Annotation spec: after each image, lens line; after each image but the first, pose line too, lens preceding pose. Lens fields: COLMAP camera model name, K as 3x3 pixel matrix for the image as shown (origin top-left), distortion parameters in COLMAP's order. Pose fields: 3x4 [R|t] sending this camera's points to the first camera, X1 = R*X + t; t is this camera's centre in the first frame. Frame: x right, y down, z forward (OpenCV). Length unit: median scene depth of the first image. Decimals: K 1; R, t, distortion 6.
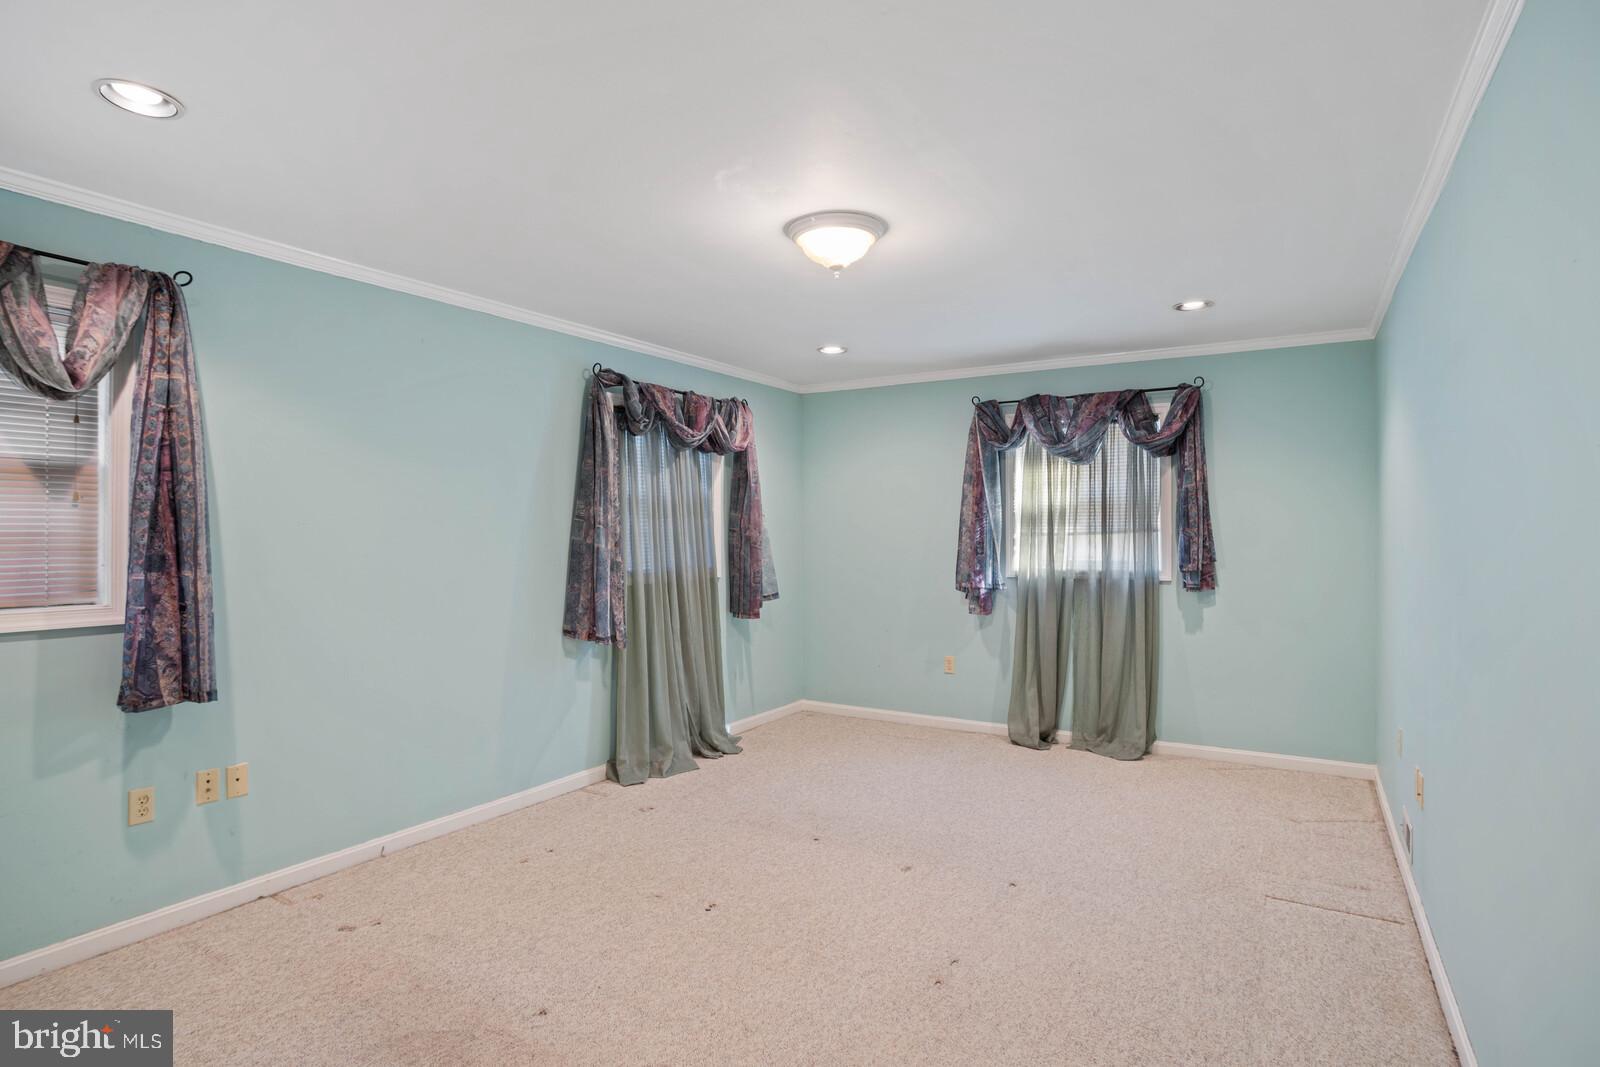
lens RADIAL K [[787.3, 0, 799.5], [0, 787.3, 483.3], [0, 0, 1]] dist [-0.051759, 0.024391]
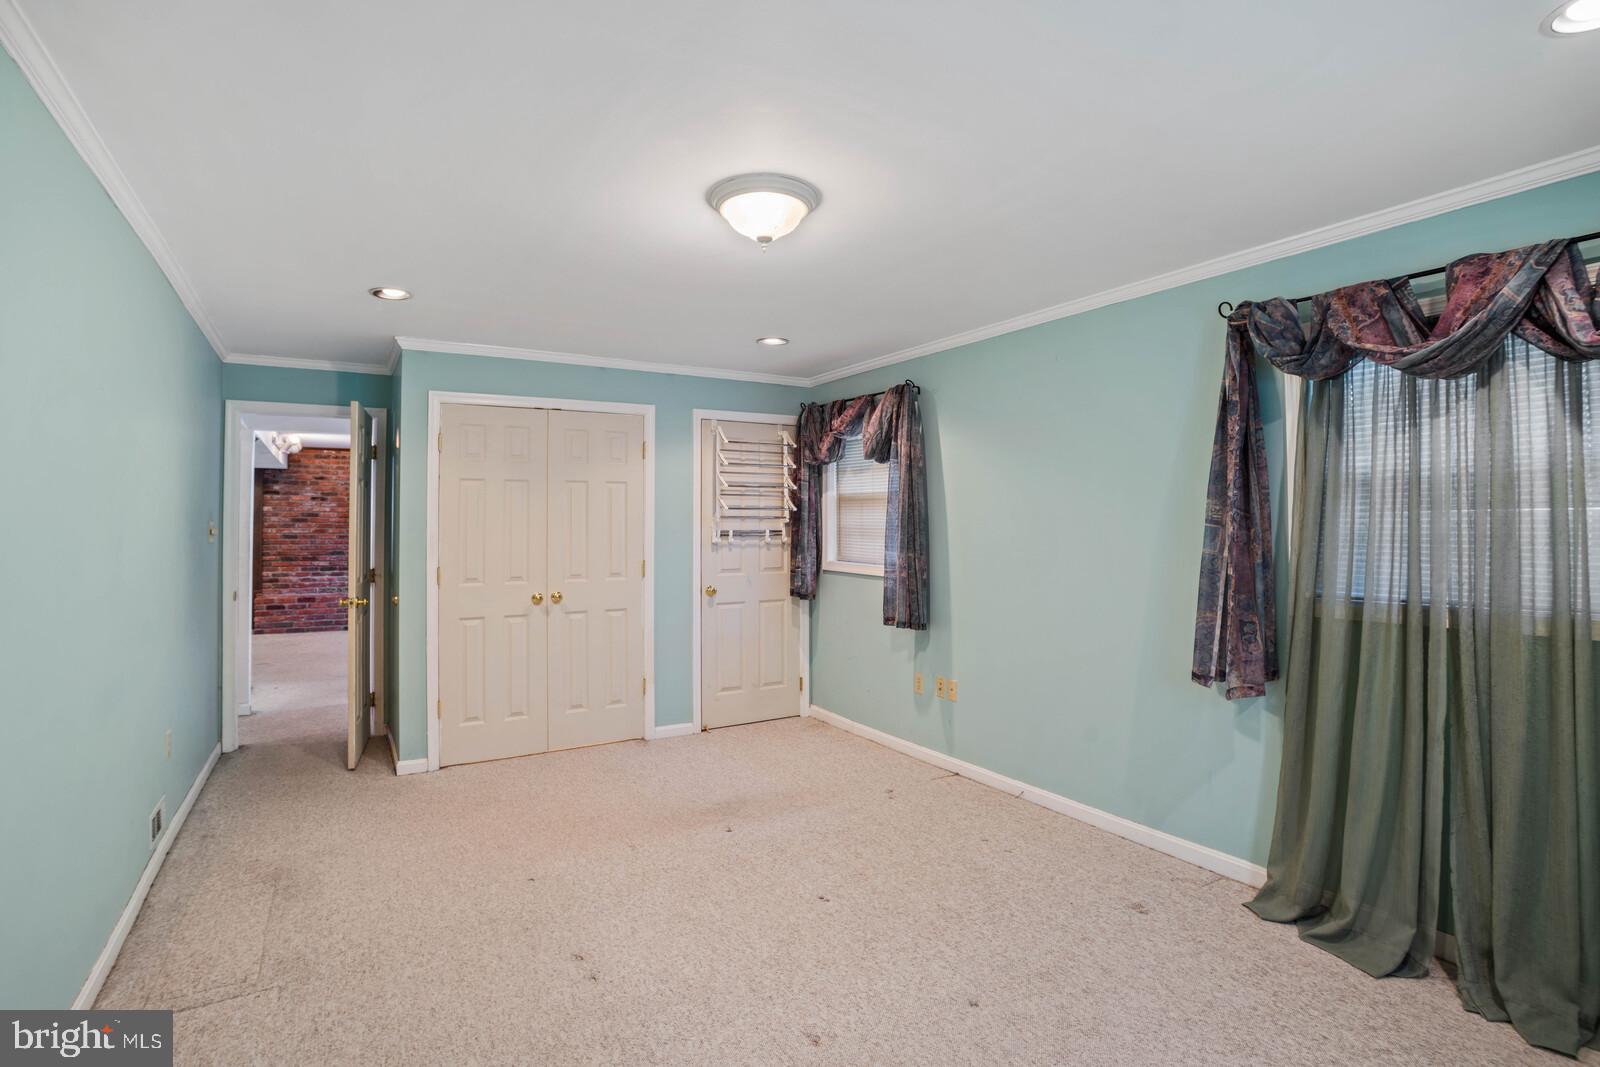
lens RADIAL K [[787.3, 0, 799.5], [0, 787.3, 483.3], [0, 0, 1]] dist [-0.051759, 0.024391]
pose [[-0.414068, -0.043178, -0.909221, 0.784749], [0.052315, 0.996094, -0.071129, 0.067351], [0.908742, -0.077018, -0.410191, 1.319321]]
